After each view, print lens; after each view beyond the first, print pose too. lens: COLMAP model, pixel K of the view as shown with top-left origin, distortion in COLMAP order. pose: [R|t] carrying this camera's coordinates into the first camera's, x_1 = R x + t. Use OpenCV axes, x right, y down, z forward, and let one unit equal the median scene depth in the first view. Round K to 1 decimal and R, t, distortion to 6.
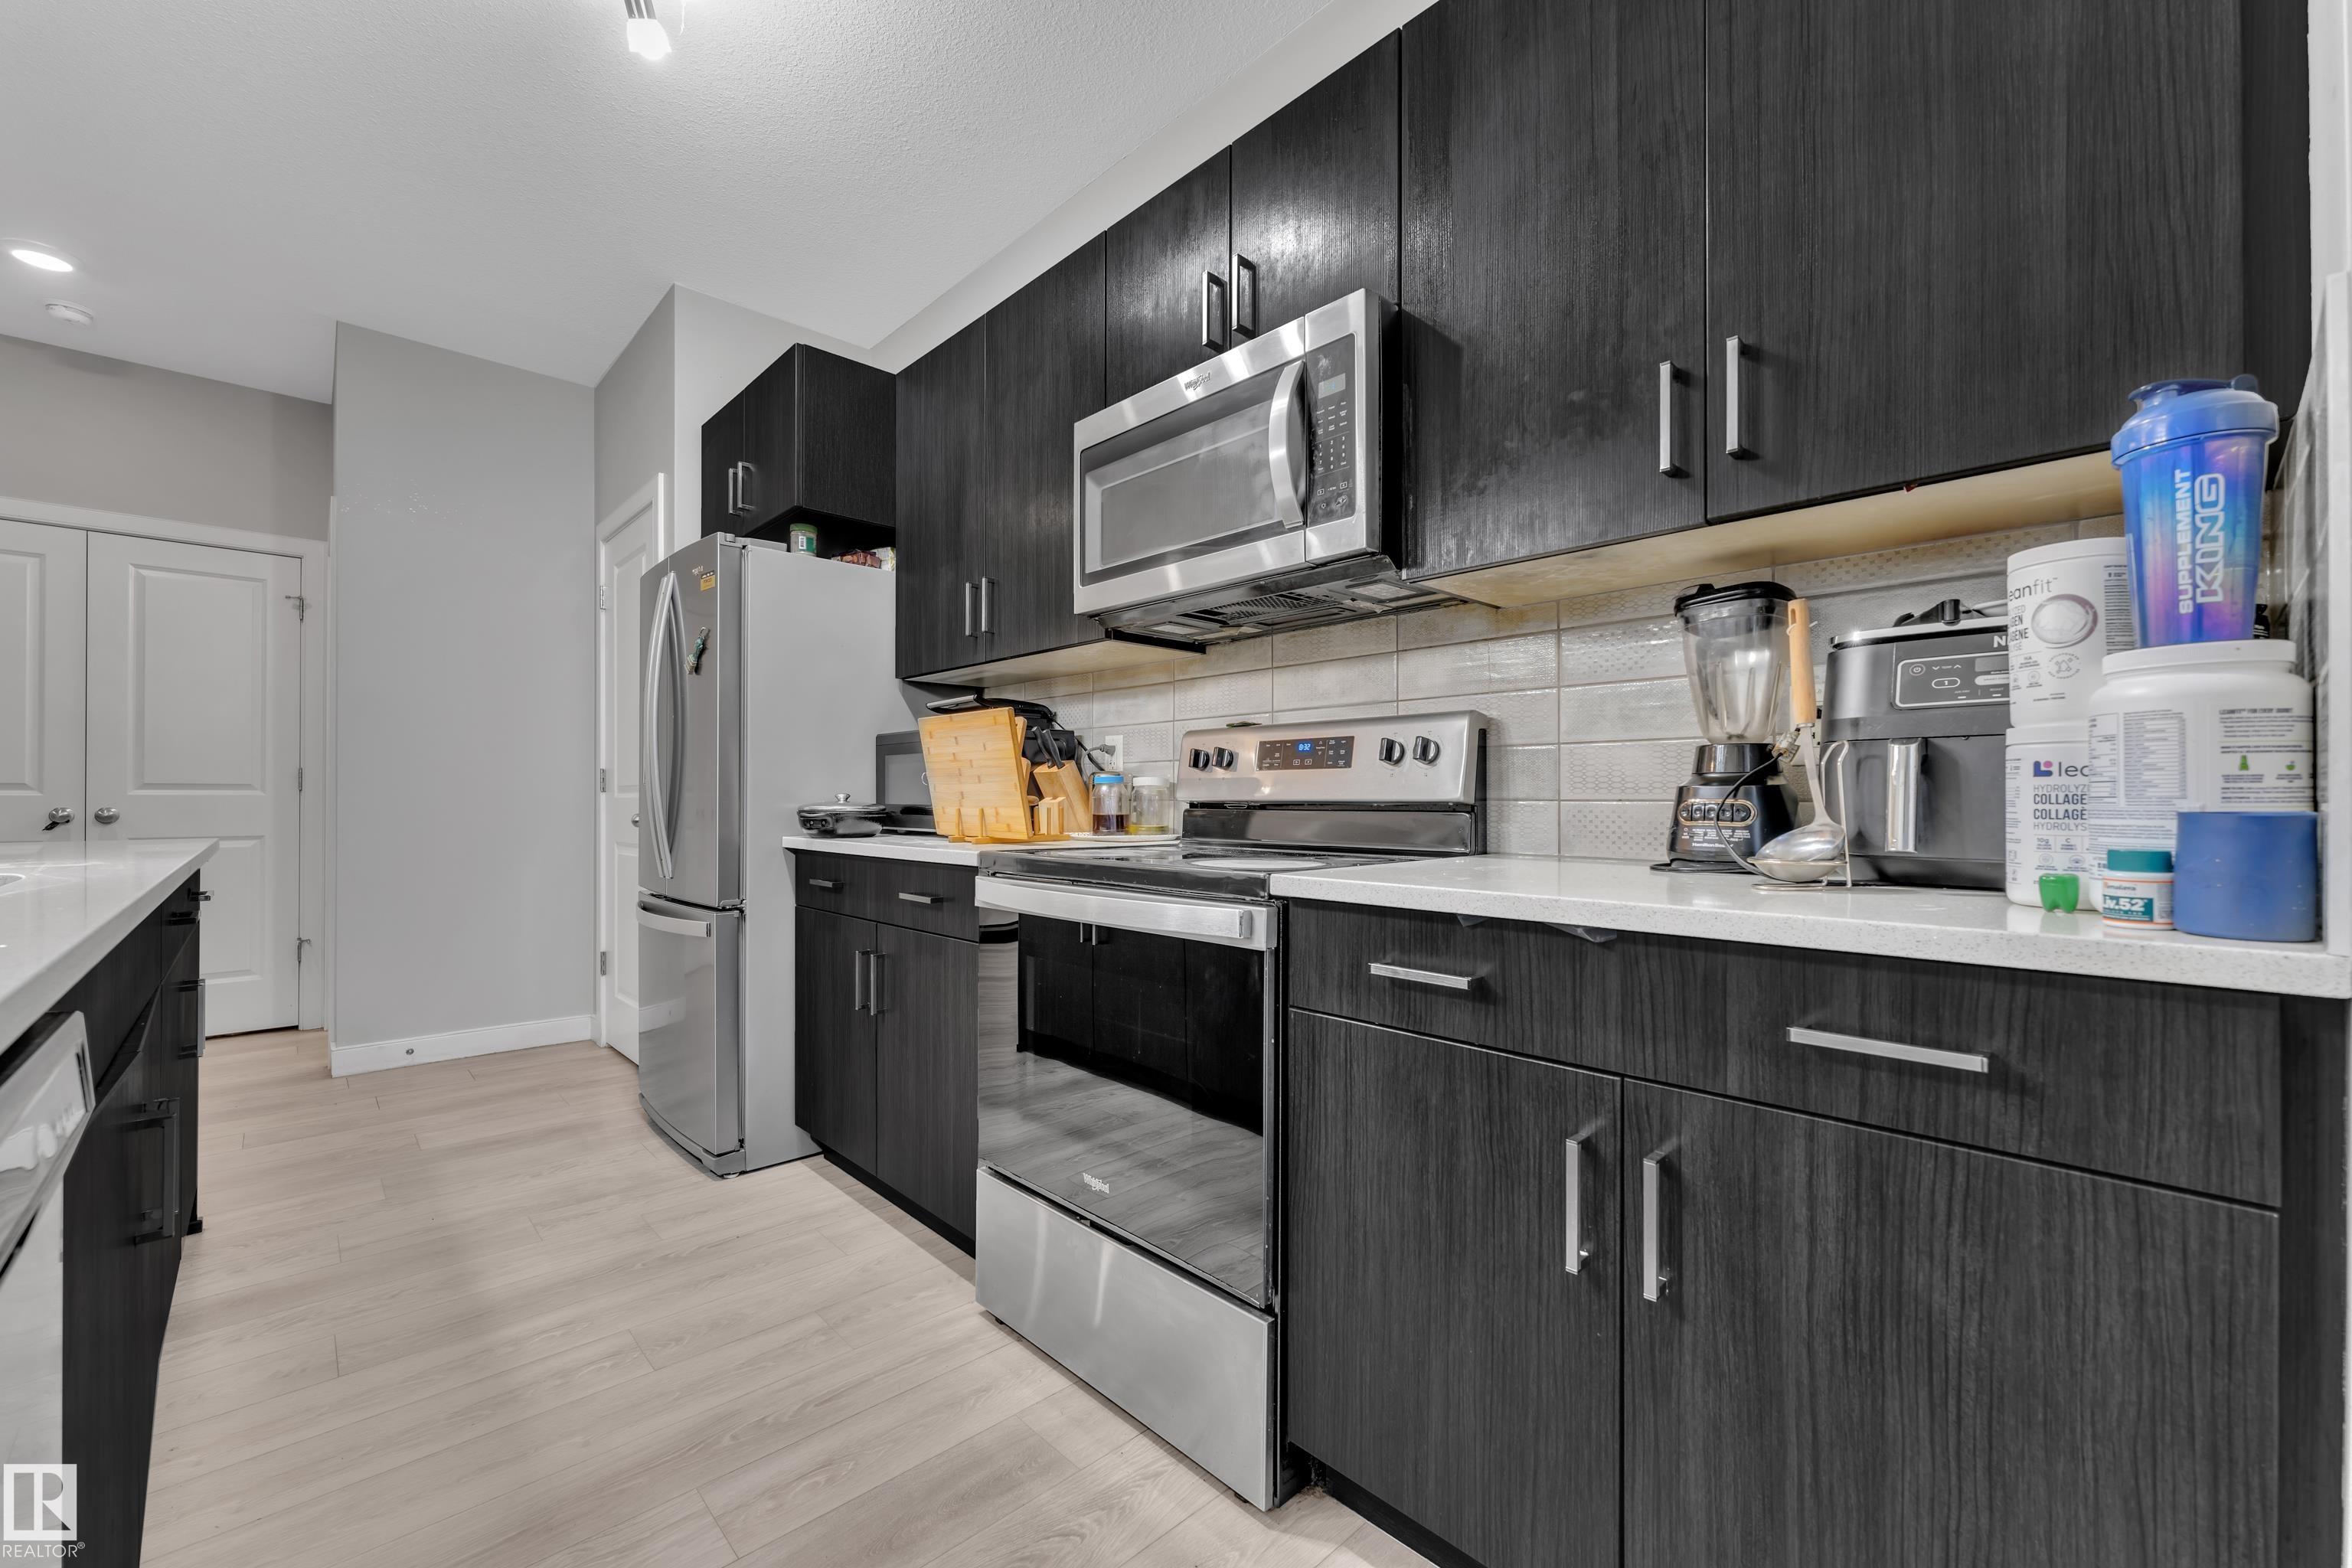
lens RADIAL K [[946.5, 0, 1189.1], [0, 946.5, 797.1], [0, 0, 1]] dist [0.001734, 0.000090]
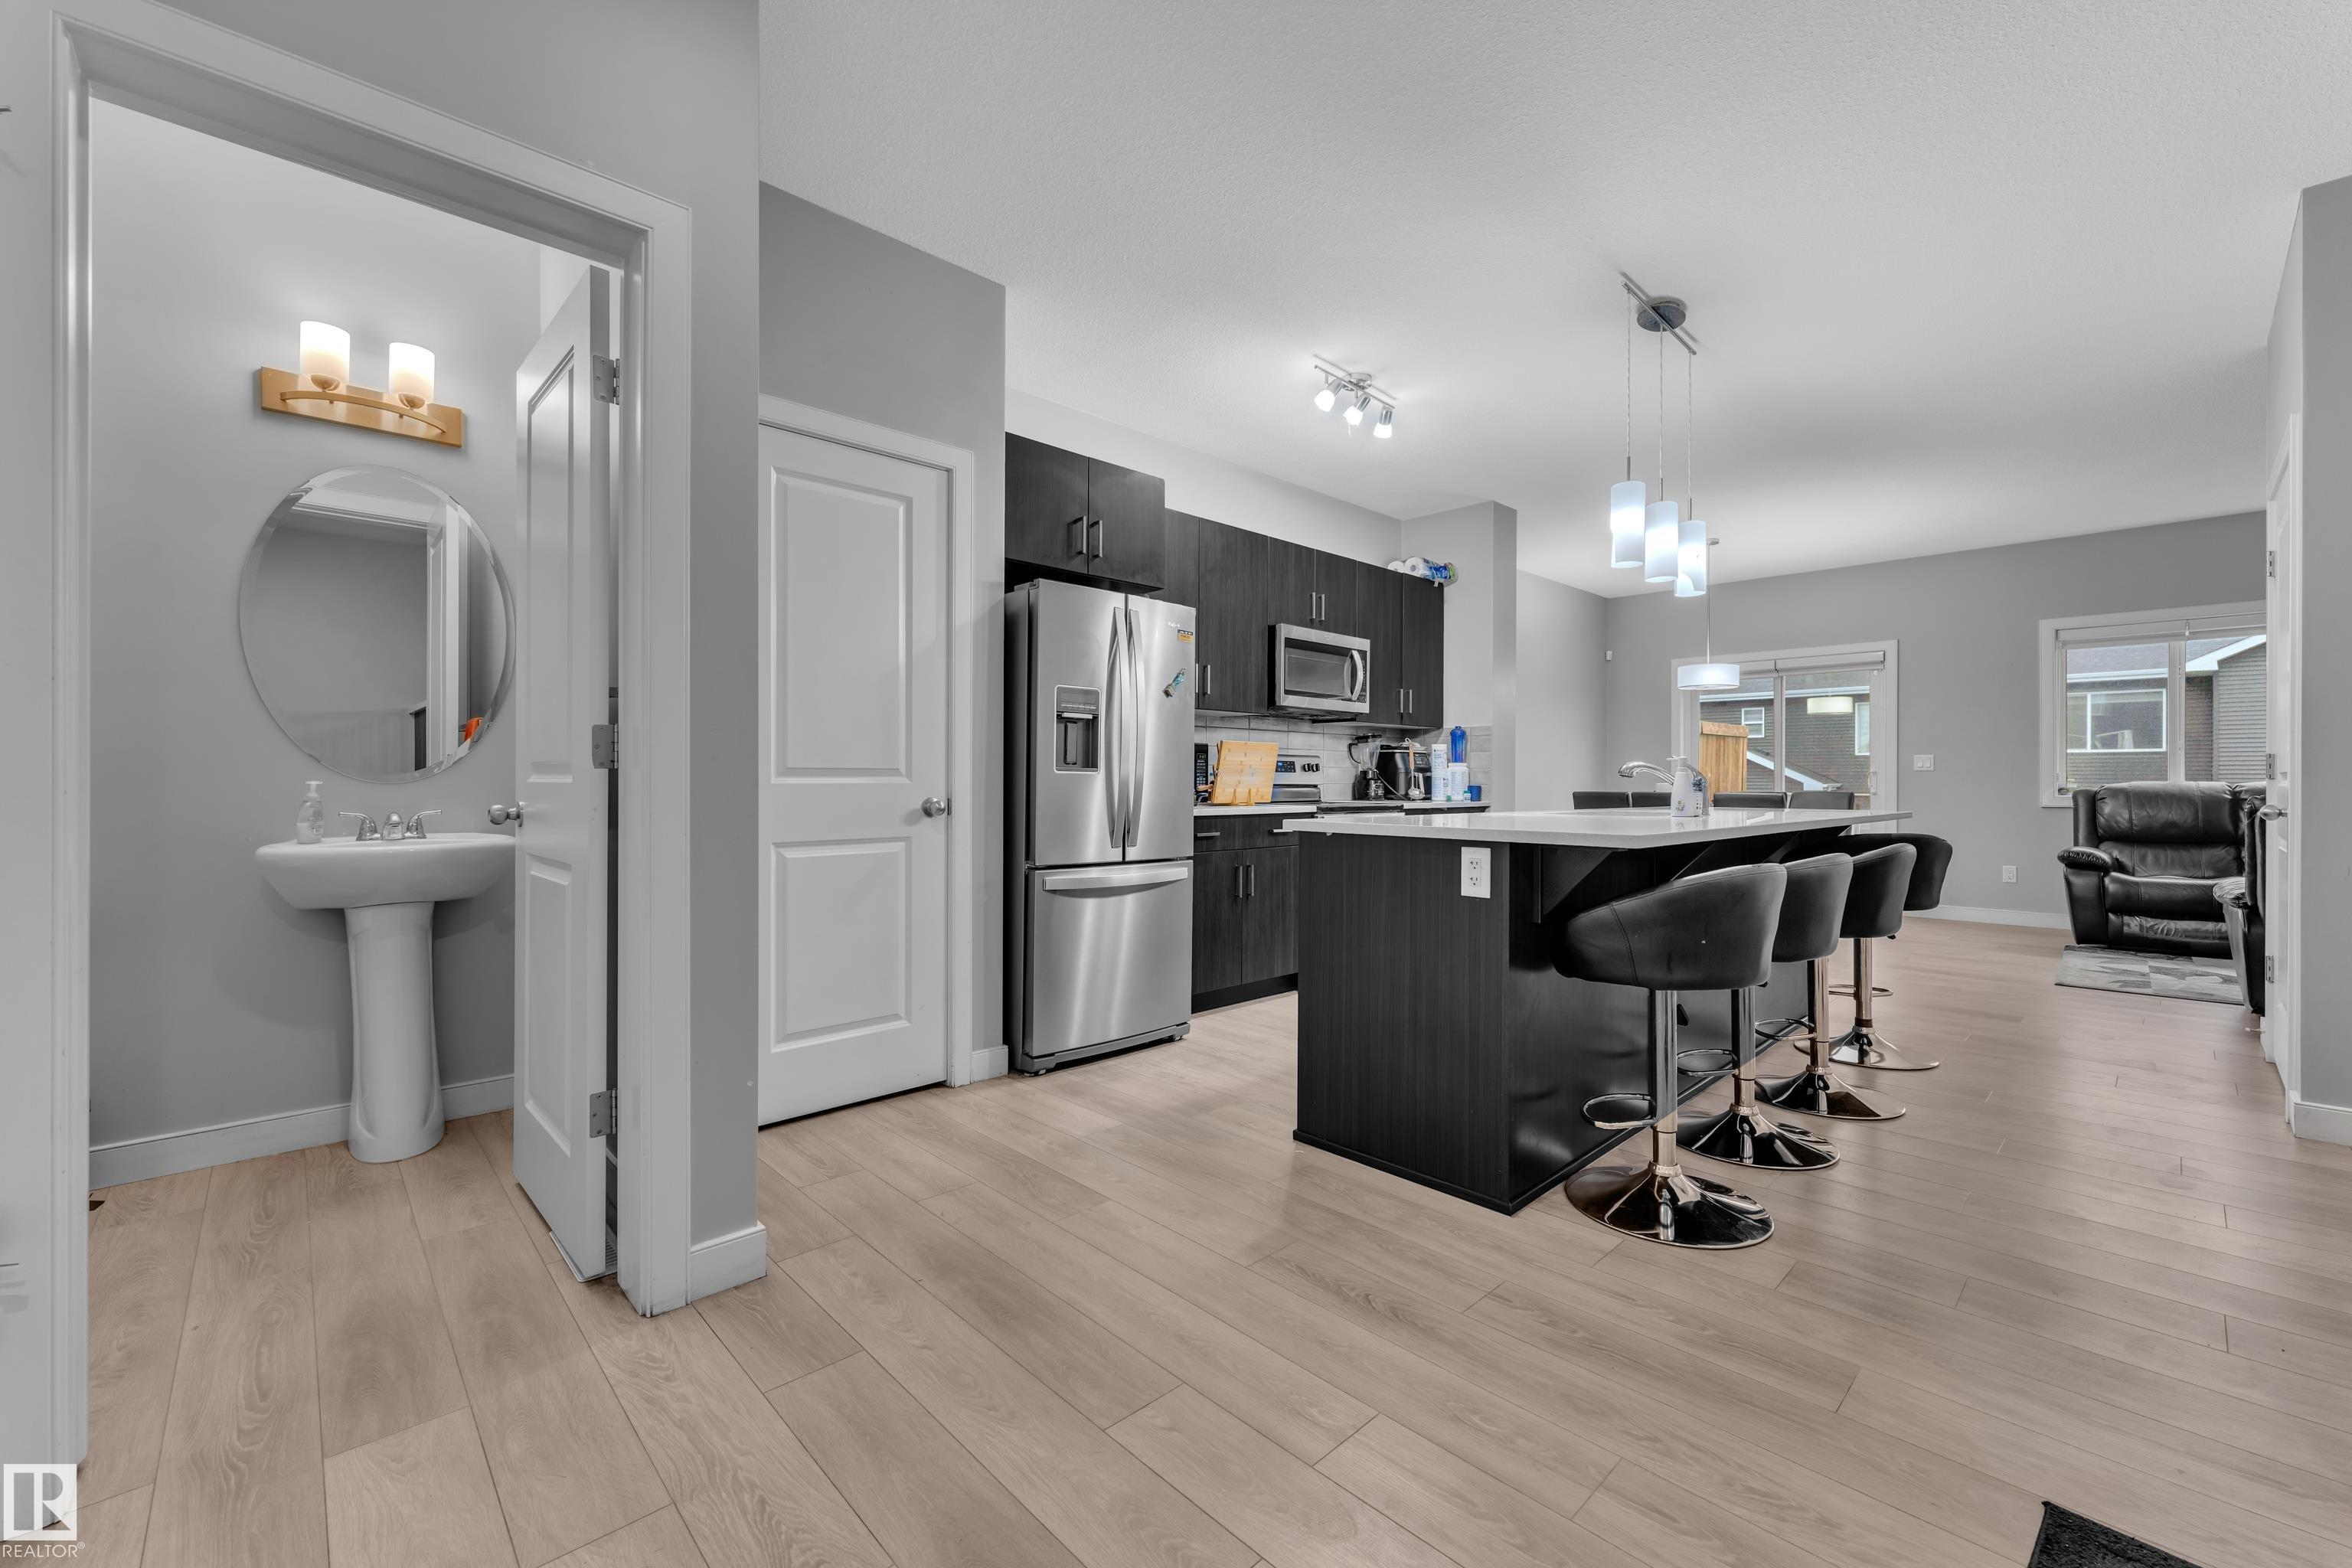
lens RADIAL K [[946.5, 0, 1165.7], [0, 946.5, 779.1], [0, 0, 1]] dist [0.001734, 0.000090]
pose [[0.019217, 0.000205, 0.999815, -2.503962], [-0.010233, 0.999948, -0.000008, -0.006834], [-0.999763, -0.010231, 0.019218, 1.254655]]
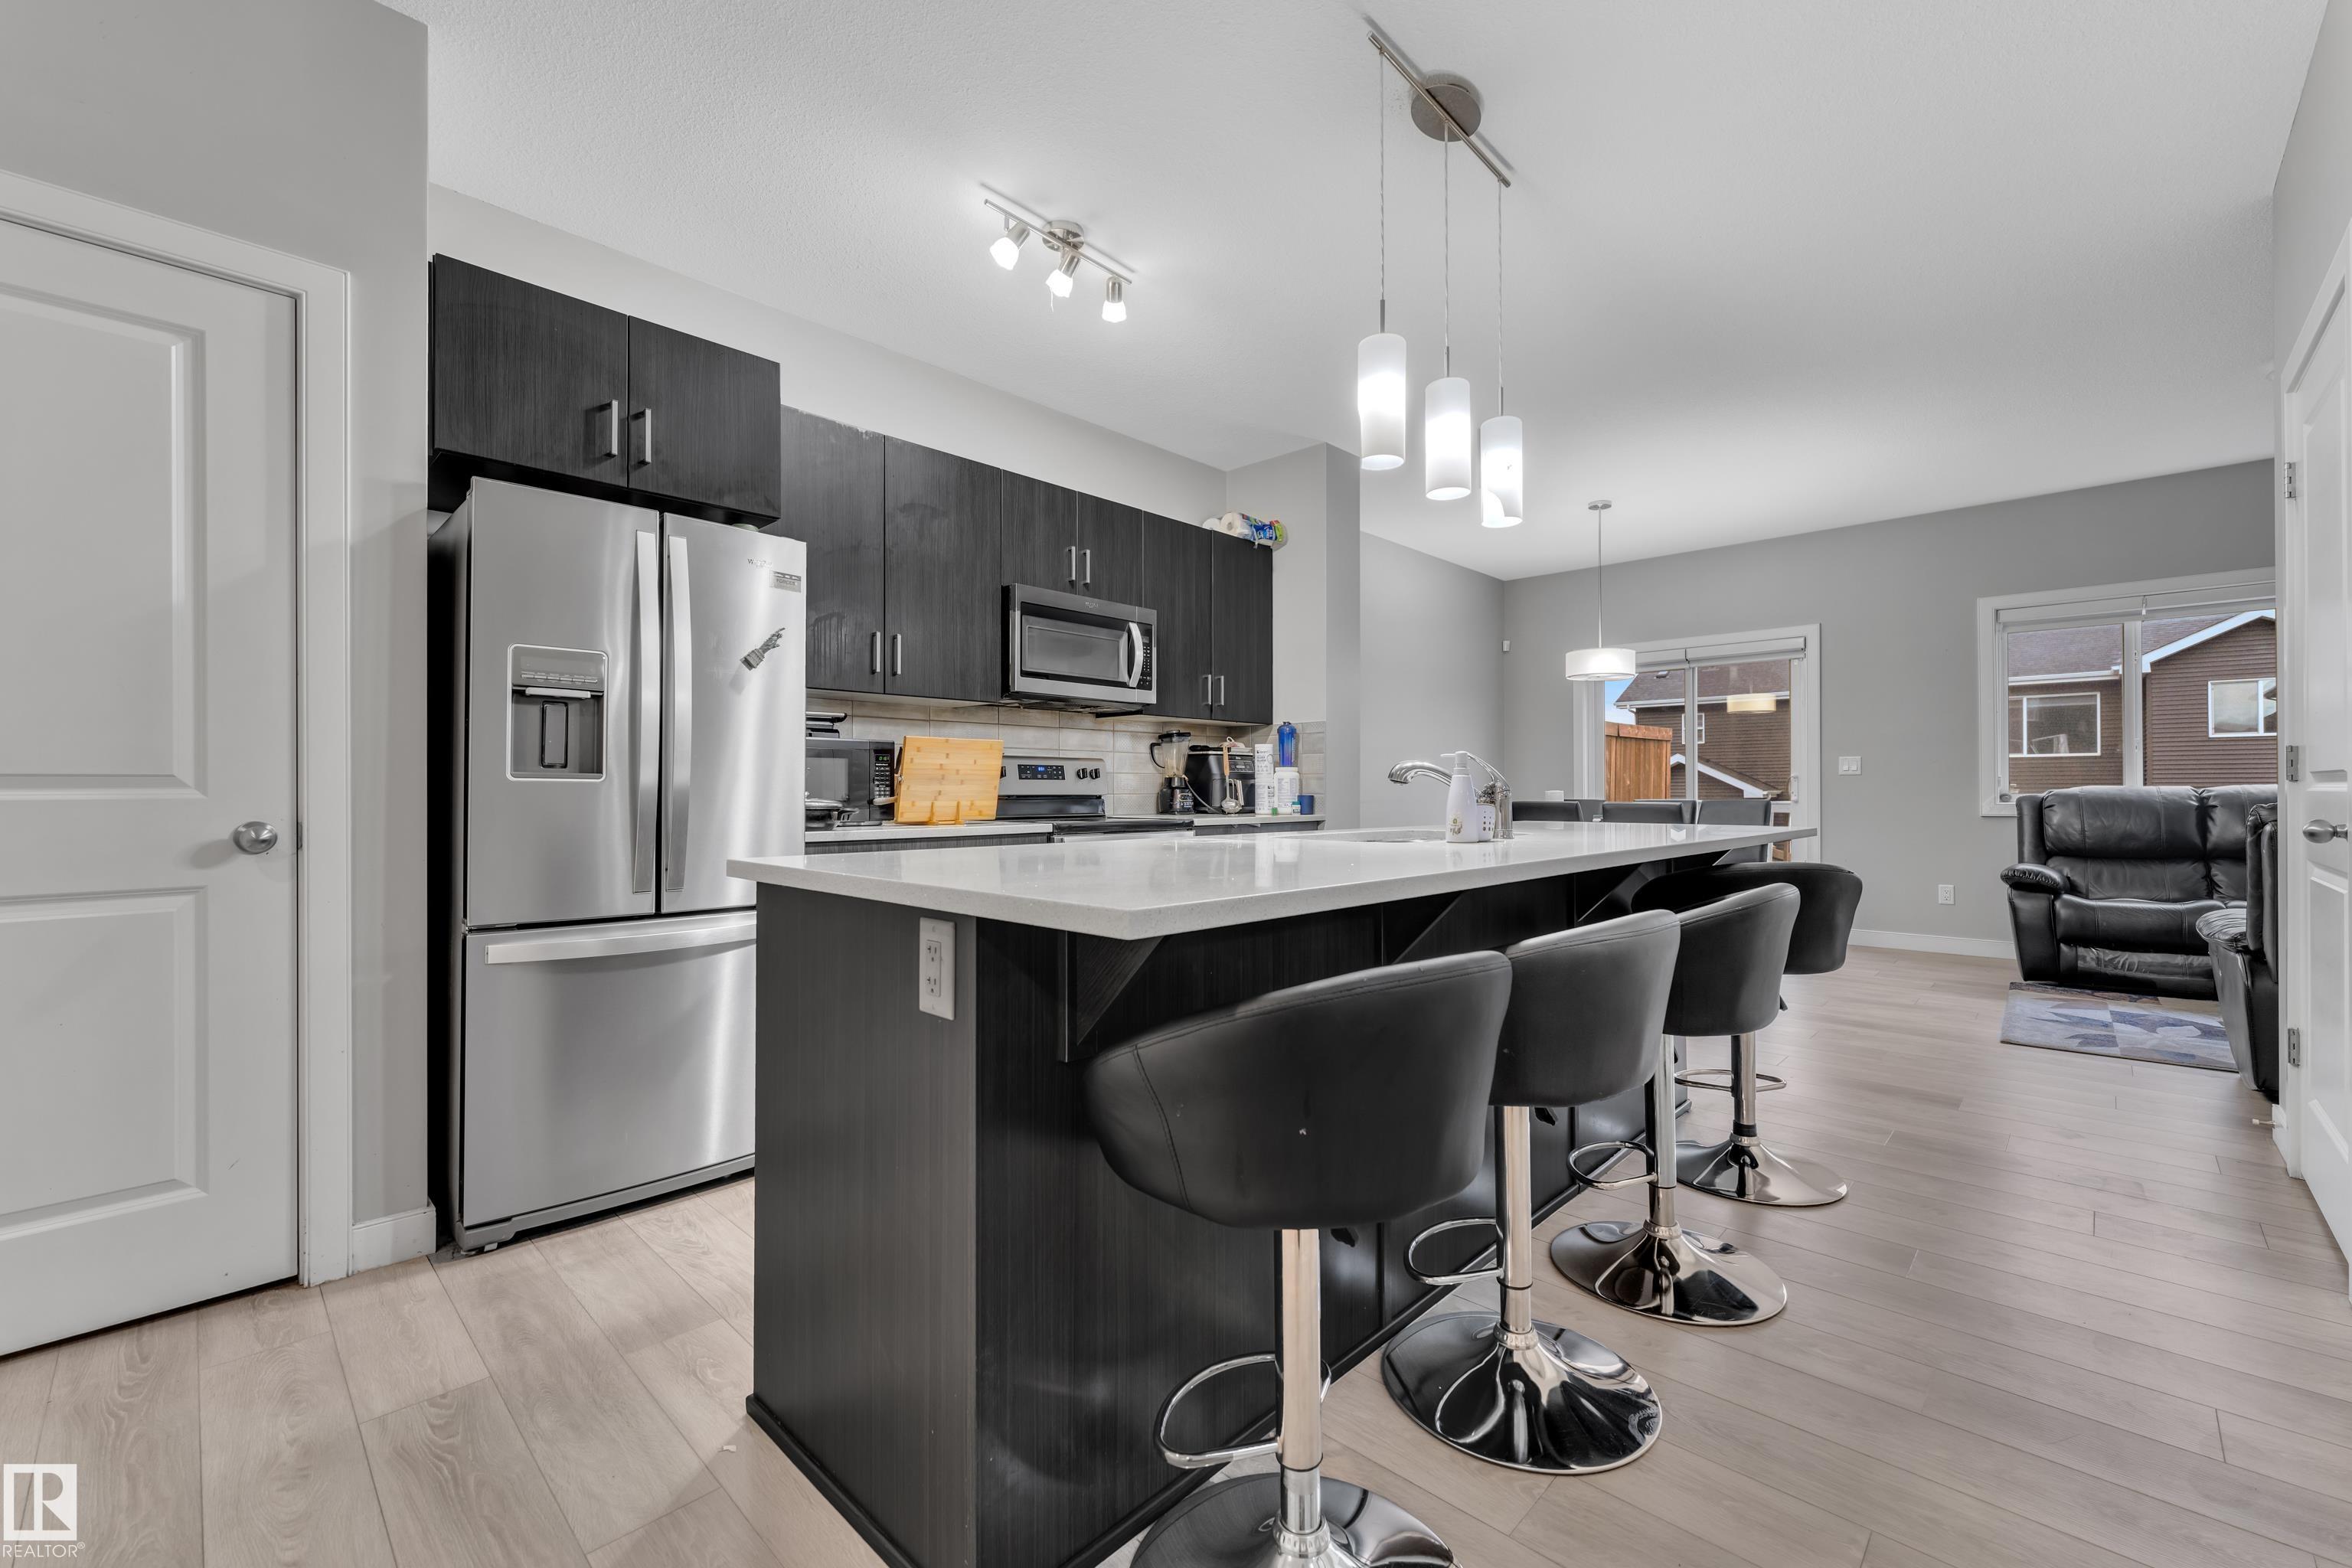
lens RADIAL K [[946.5, 0, 1173.6], [0, 946.5, 784.7], [0, 0, 1]] dist [0.001734, 0.000090]
pose [[-0.022581, 0.004821, 0.999733, -1.926919], [-0.004700, 0.999977, -0.004928, -0.009681], [-0.999734, -0.004810, -0.022557, 0.750070]]
